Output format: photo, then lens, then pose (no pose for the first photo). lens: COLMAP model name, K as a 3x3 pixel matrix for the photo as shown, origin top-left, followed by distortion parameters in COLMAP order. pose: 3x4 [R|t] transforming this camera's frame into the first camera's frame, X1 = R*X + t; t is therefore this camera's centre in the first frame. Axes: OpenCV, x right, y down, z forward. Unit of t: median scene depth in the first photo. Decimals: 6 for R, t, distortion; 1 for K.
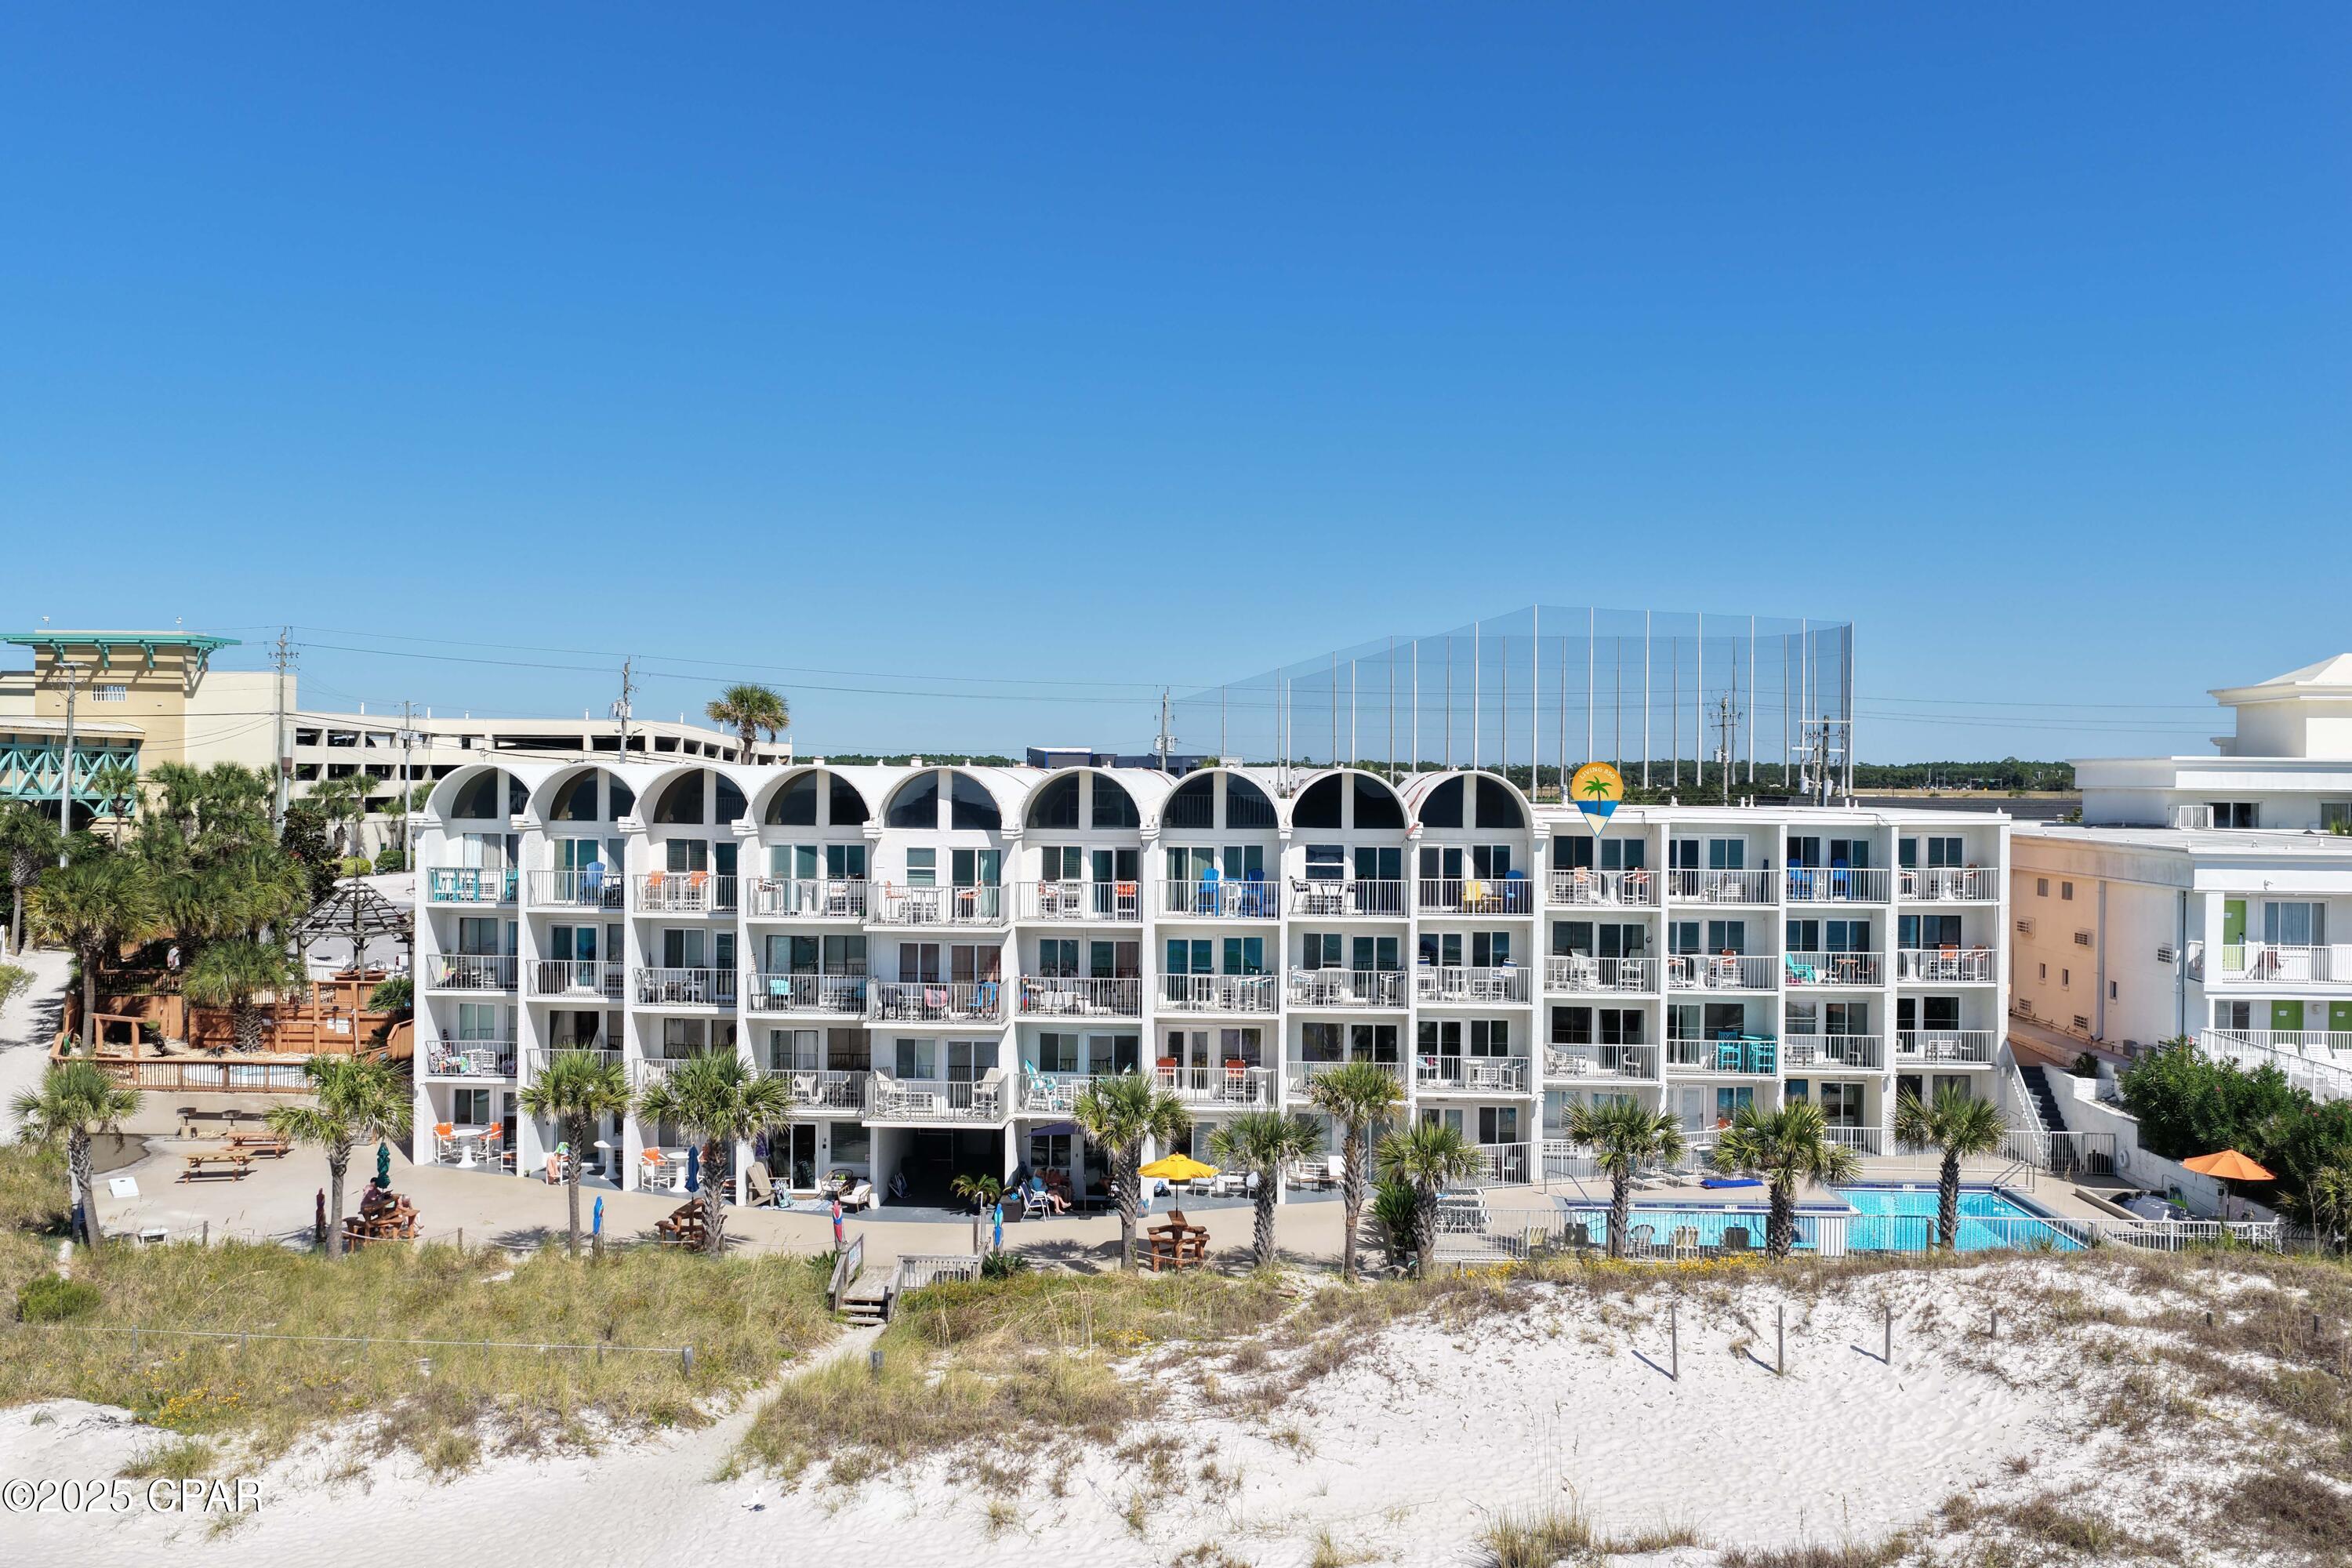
lens RADIAL K [[1963.2, 0, 1178.7], [0, 1963.2, 782.1], [0, 0, 1]] dist [-0.012453, 0.040148]
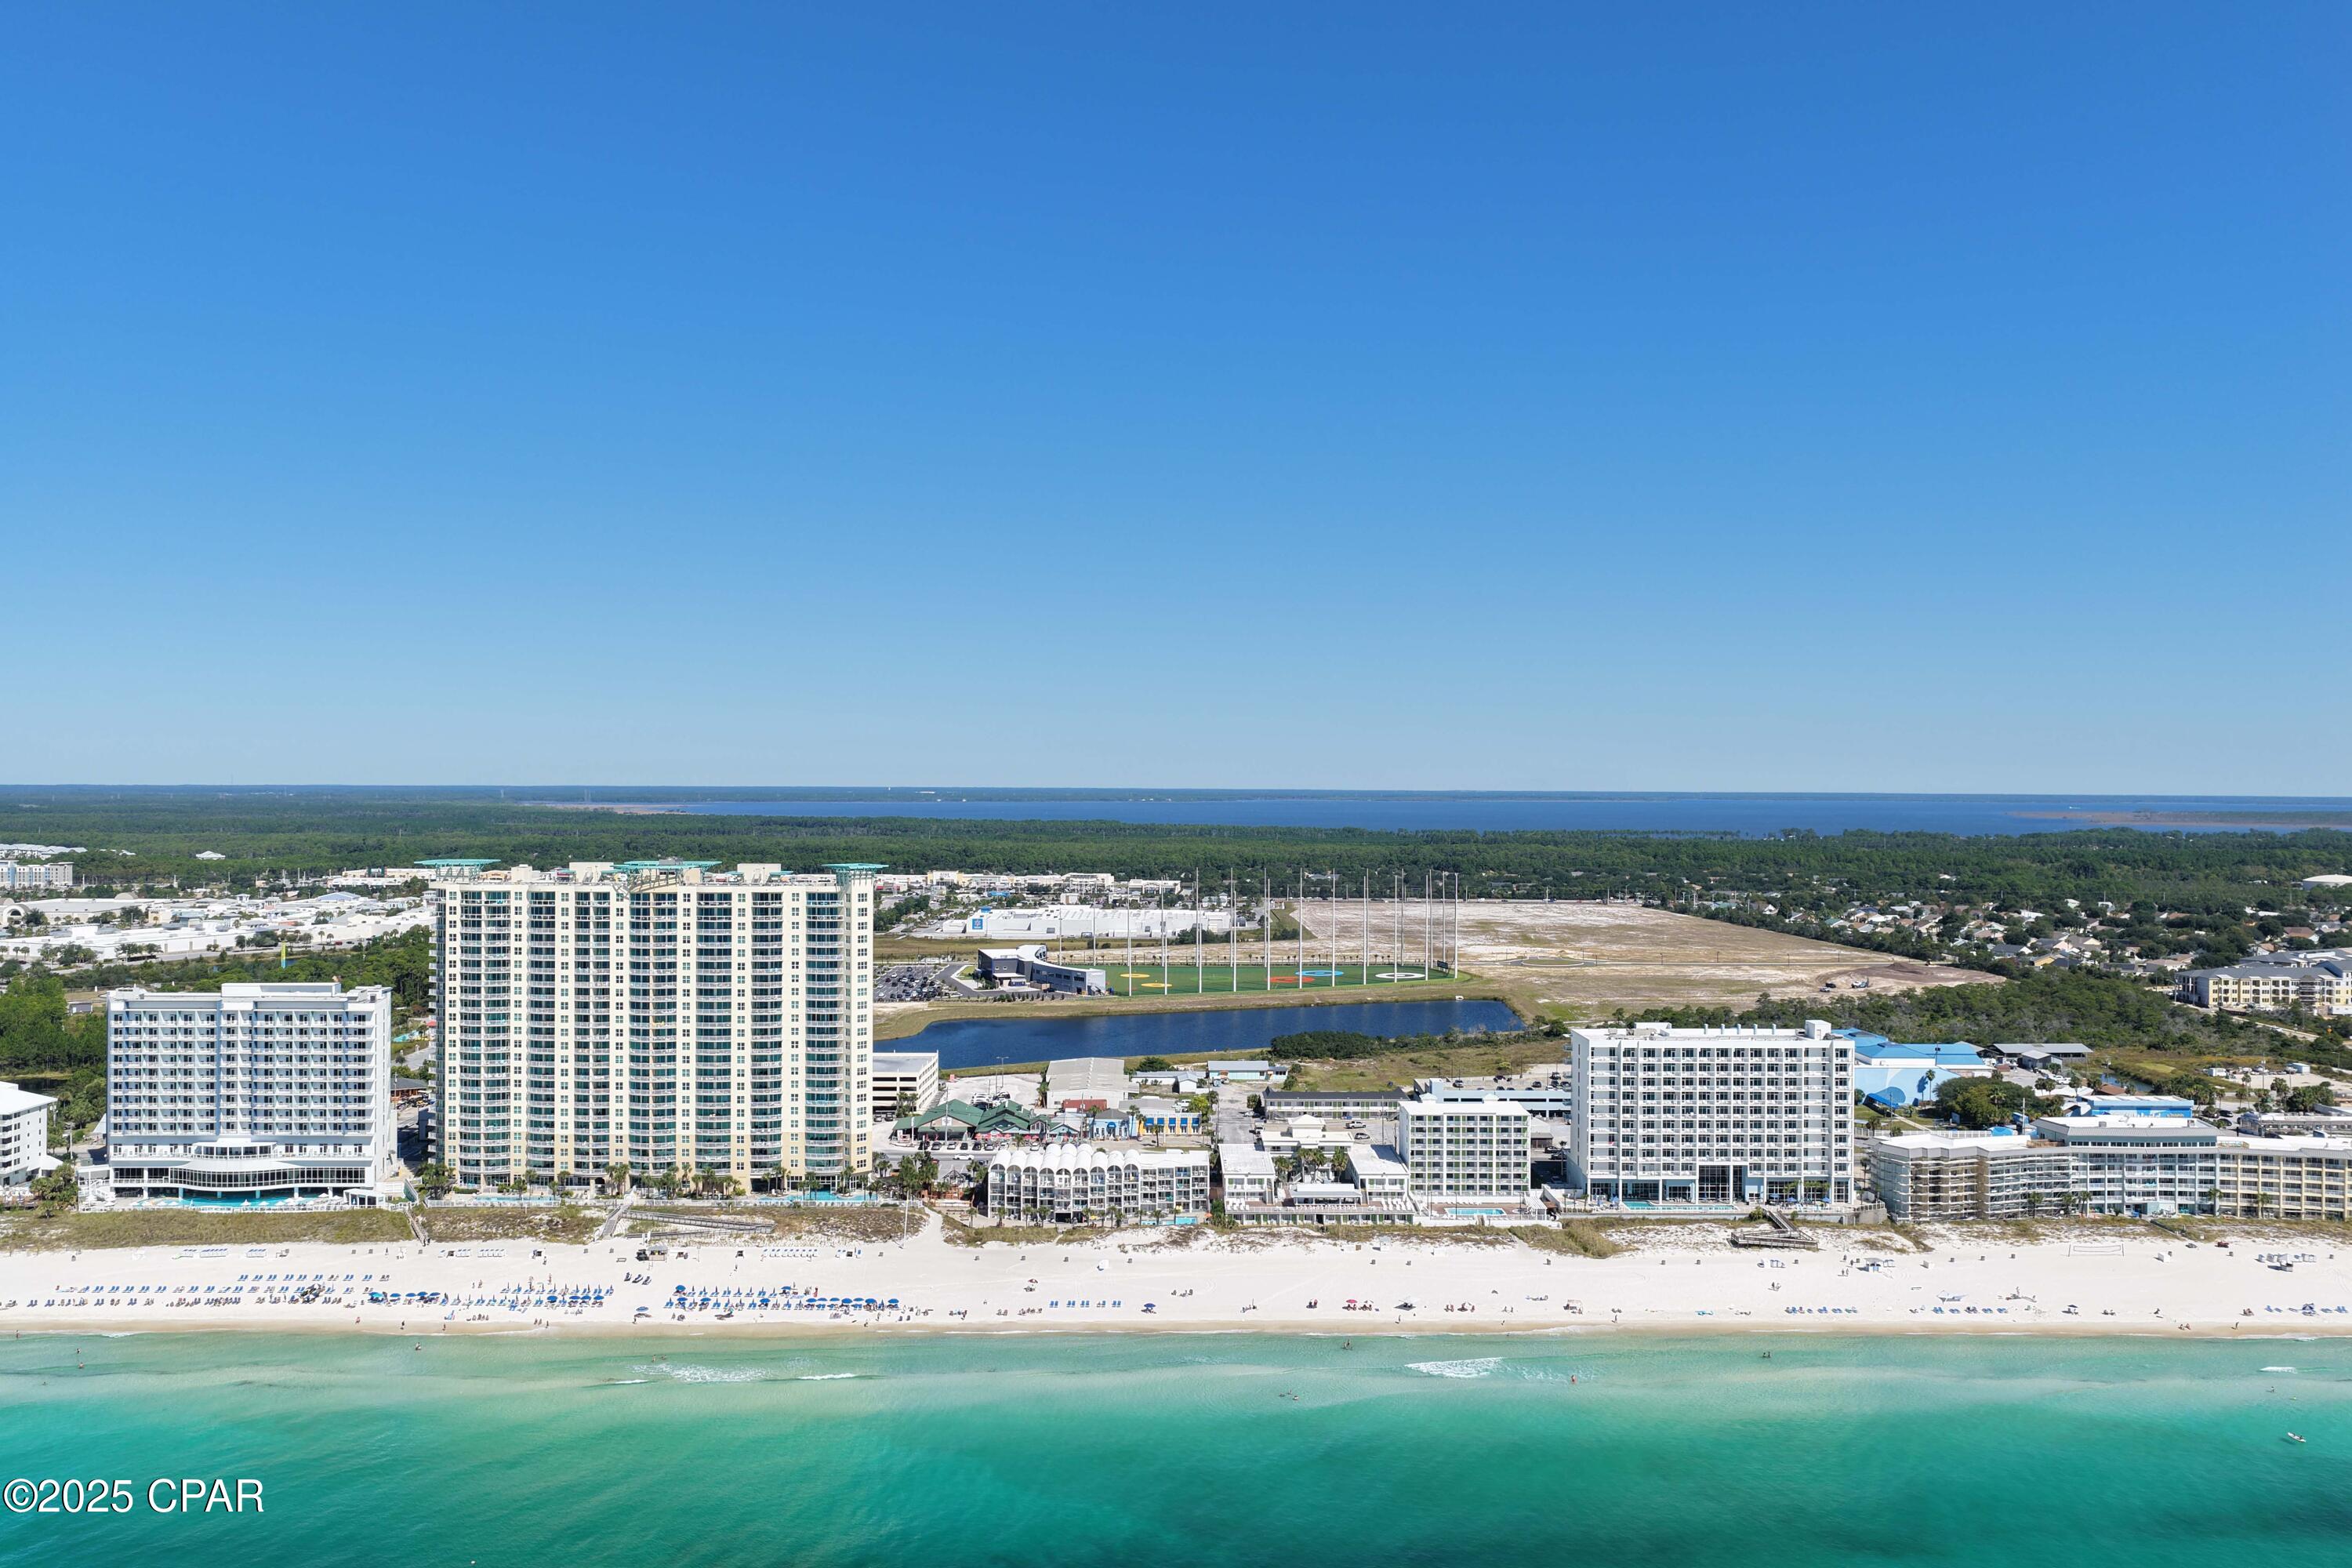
lens RADIAL K [[1963.2, 0, 1183.0], [0, 1963.2, 784.4], [0, 0, 1]] dist [-0.012453, 0.040148]
pose [[0.997586, -0.003438, 0.069353, -0.181631], [0.003706, 0.999986, -0.003733, -1.541382], [-0.069339, 0.003981, 0.997585, -7.047605]]
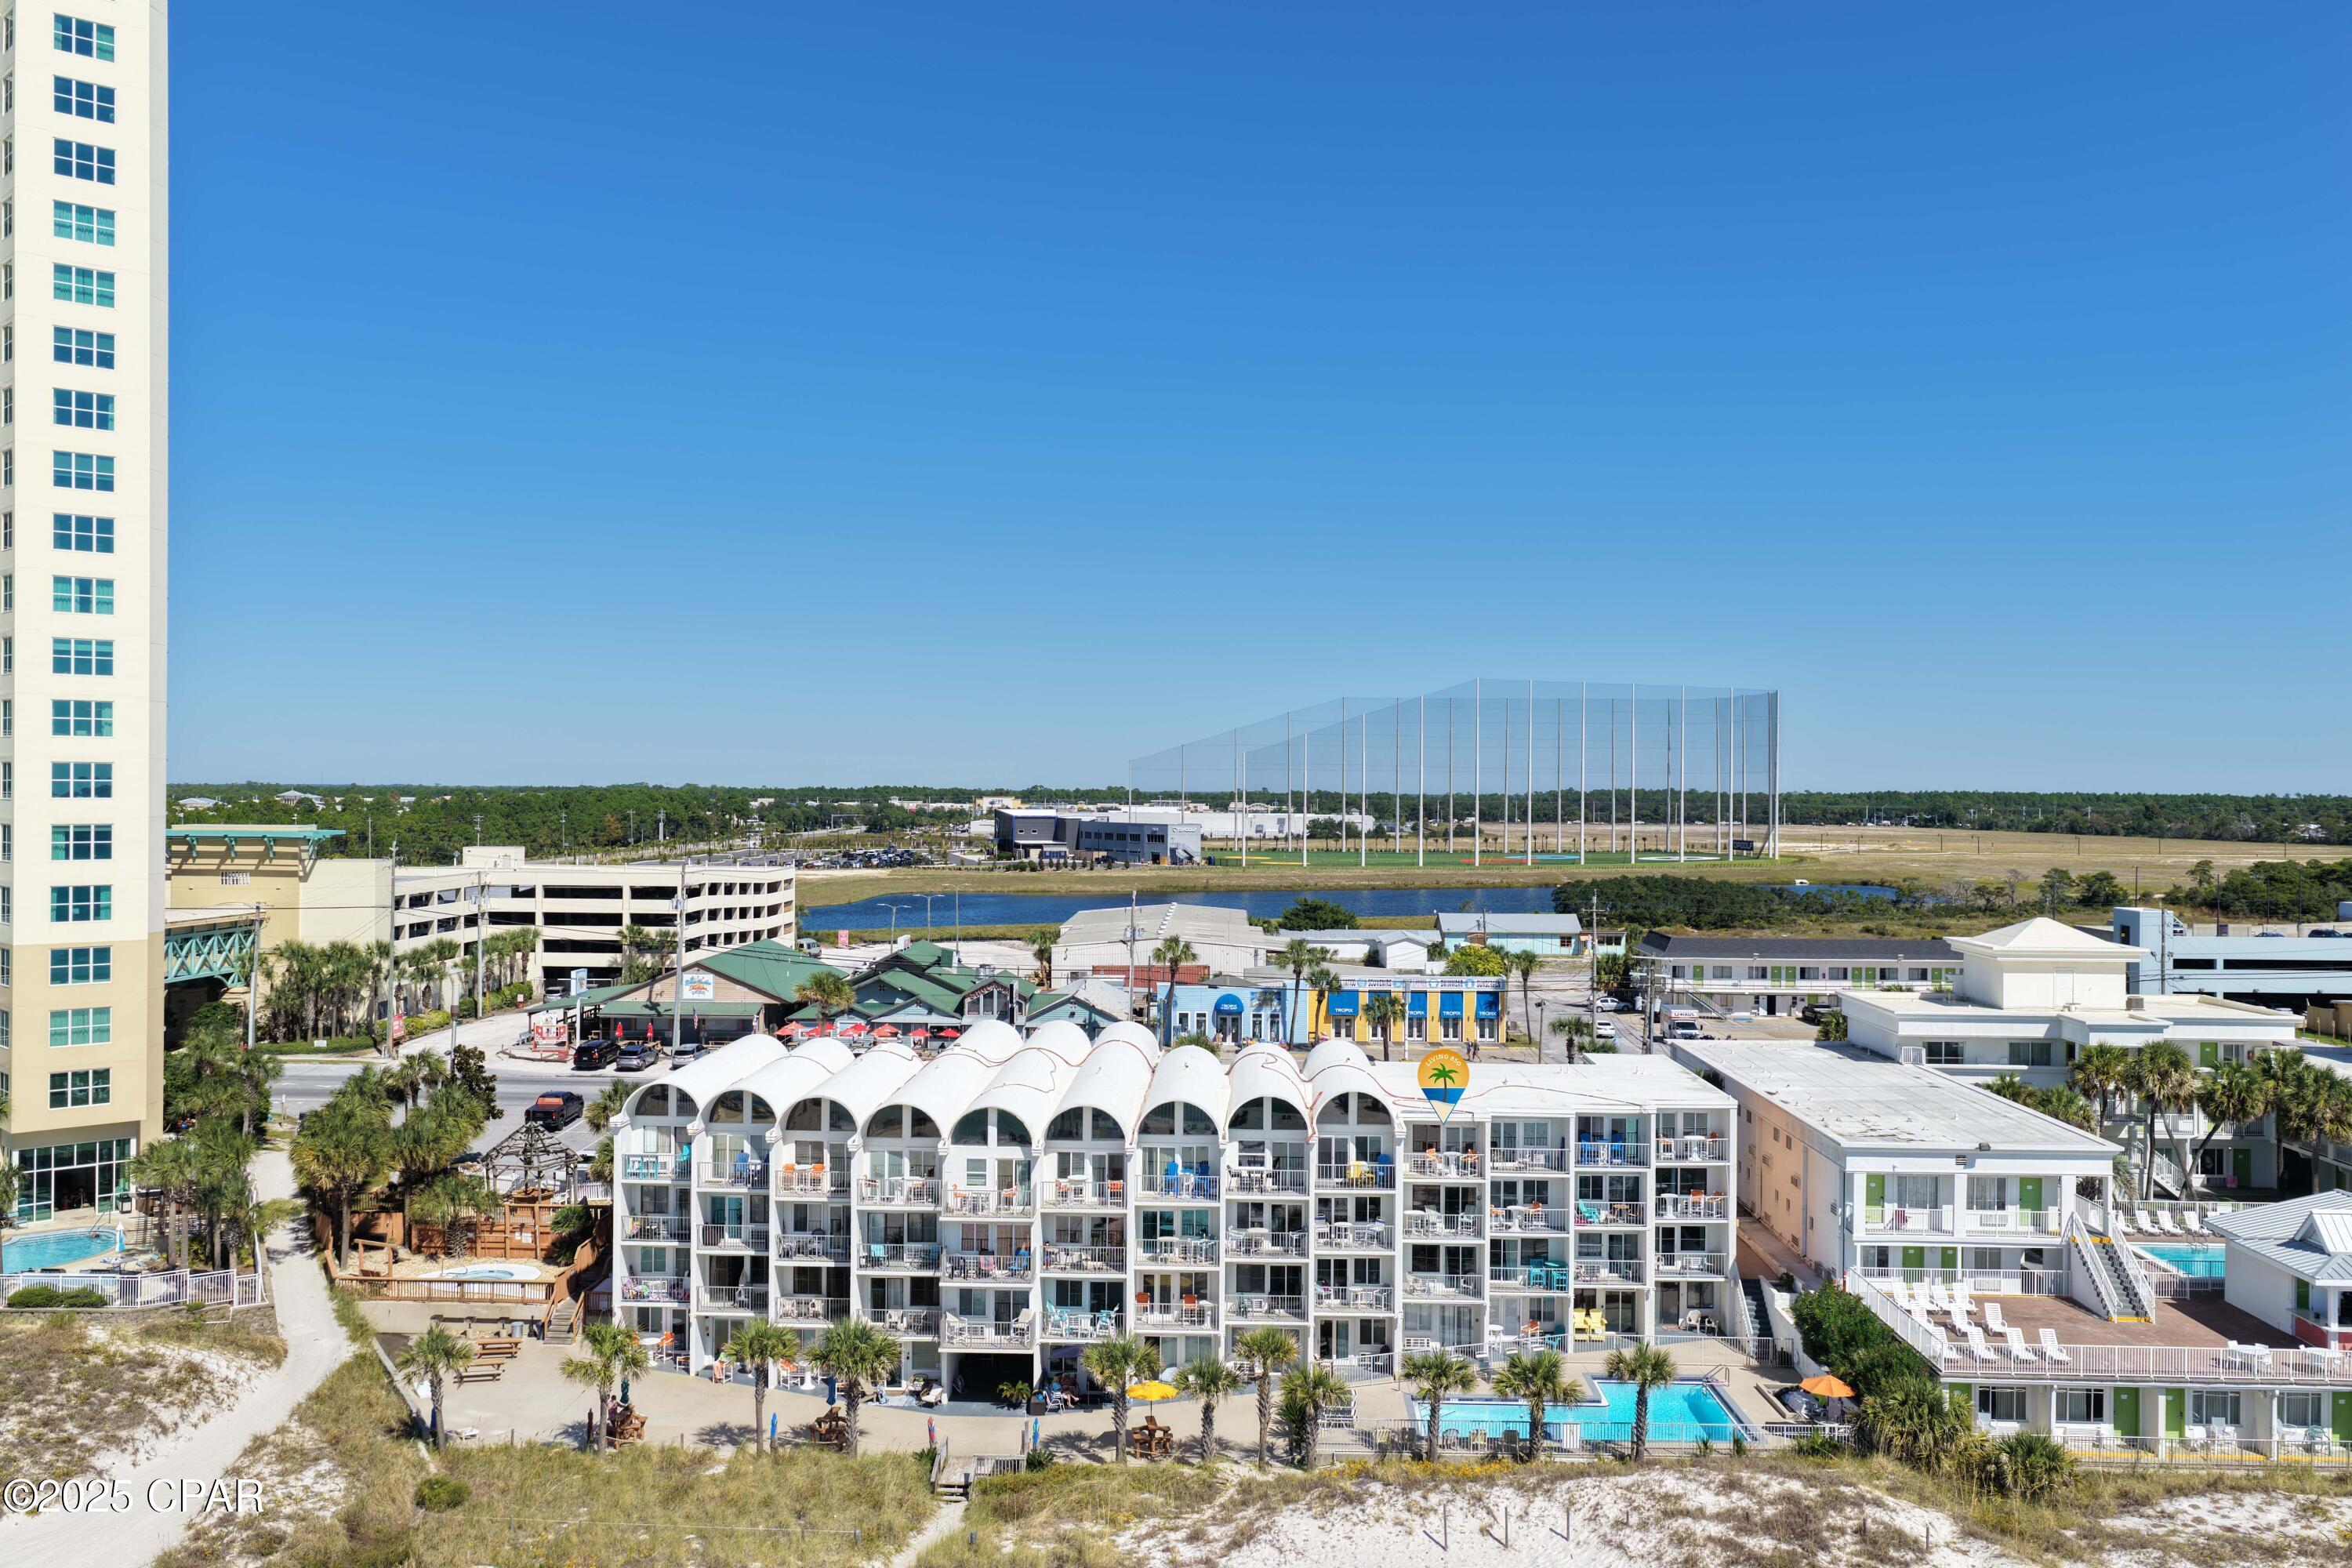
lens RADIAL K [[1963.2, 0, 1181.0], [0, 1963.2, 795.2], [0, 0, 1]] dist [-0.012453, 0.040148]
pose [[0.999765, -0.001229, 0.021651, -0.009257], [0.001248, 0.999999, -0.000854, -0.237080], [-0.021650, 0.000881, 0.999765, -0.474268]]
